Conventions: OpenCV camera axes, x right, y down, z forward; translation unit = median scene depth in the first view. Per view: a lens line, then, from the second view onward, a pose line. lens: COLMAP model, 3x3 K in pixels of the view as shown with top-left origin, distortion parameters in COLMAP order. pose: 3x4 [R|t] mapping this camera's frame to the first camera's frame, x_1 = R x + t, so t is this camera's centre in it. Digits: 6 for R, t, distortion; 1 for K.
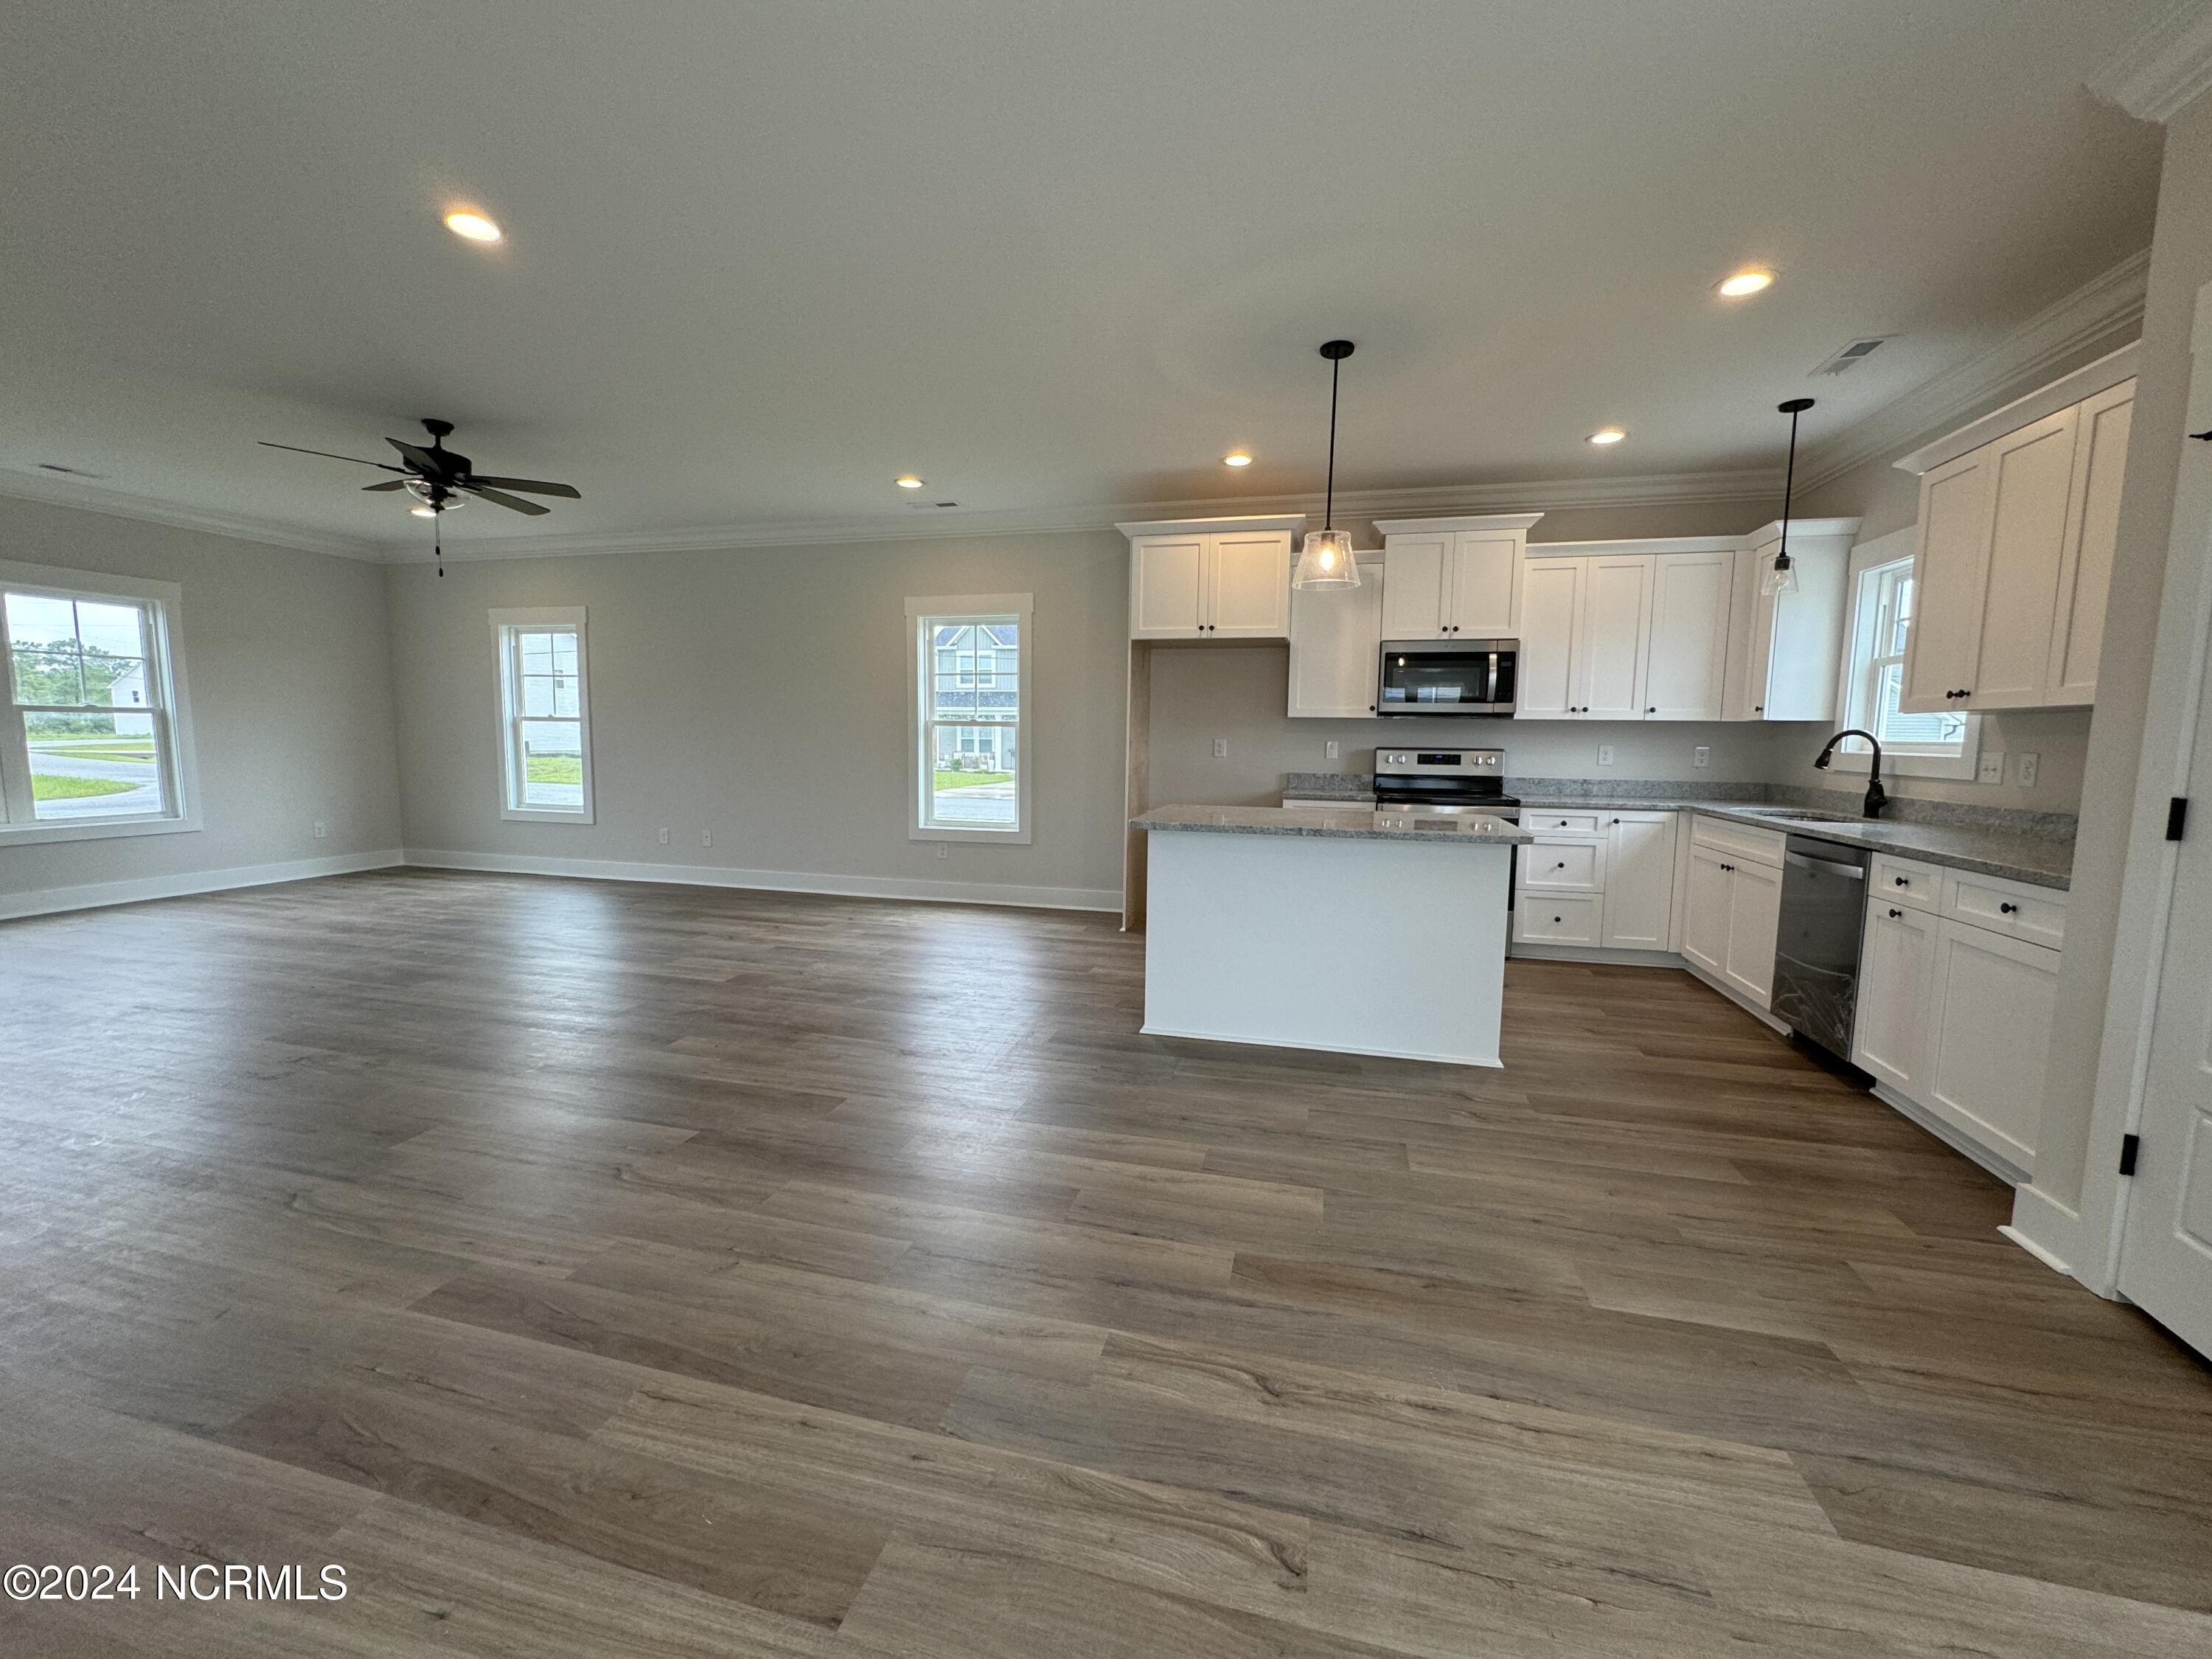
lens RADIAL K [[884.5, 0, 1099.6], [0, 884.5, 832.5], [0, 0, 1]] dist [-0.000471, 0.000018]
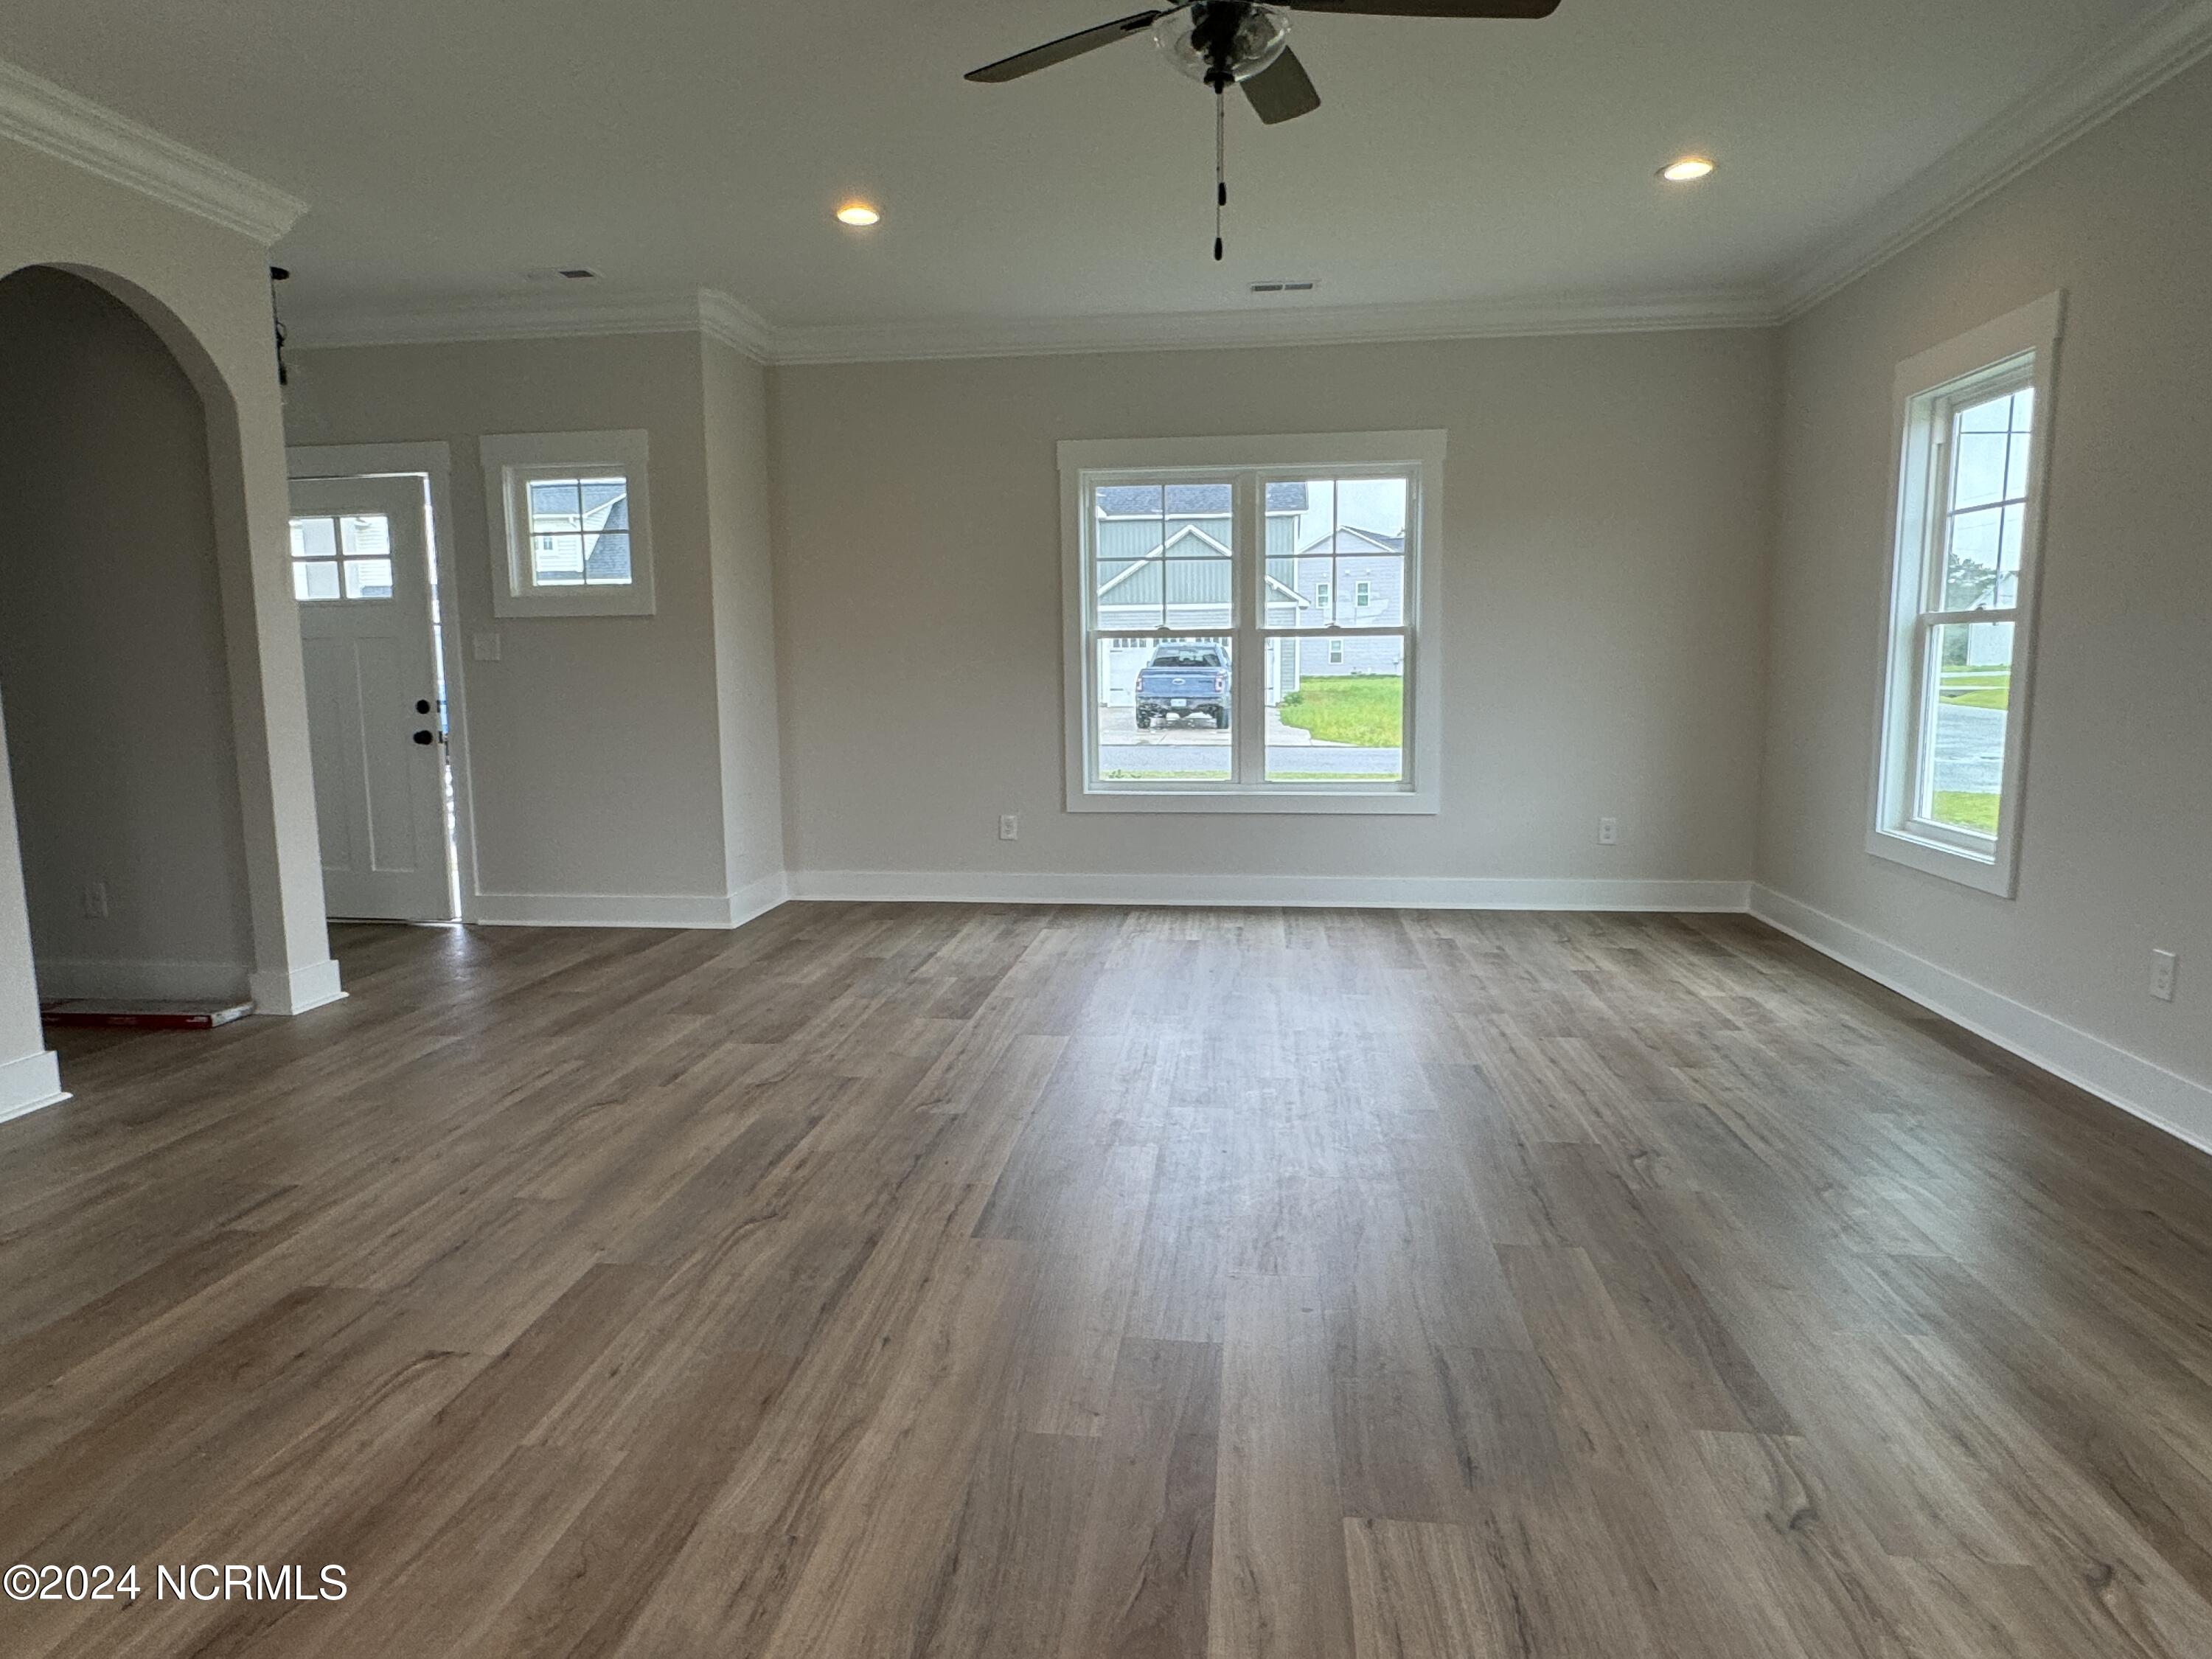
lens RADIAL K [[1306.0, 0, 1101.4], [0, 1306.0, 826.2], [0, 0, 1]] dist [-0.001733, -0.000975]
pose [[0.136051, 0.108042, -0.984793, -0.099979], [-0.094949, 0.990882, 0.095592, -0.058292], [0.986141, 0.080500, 0.145068, 0.585769]]
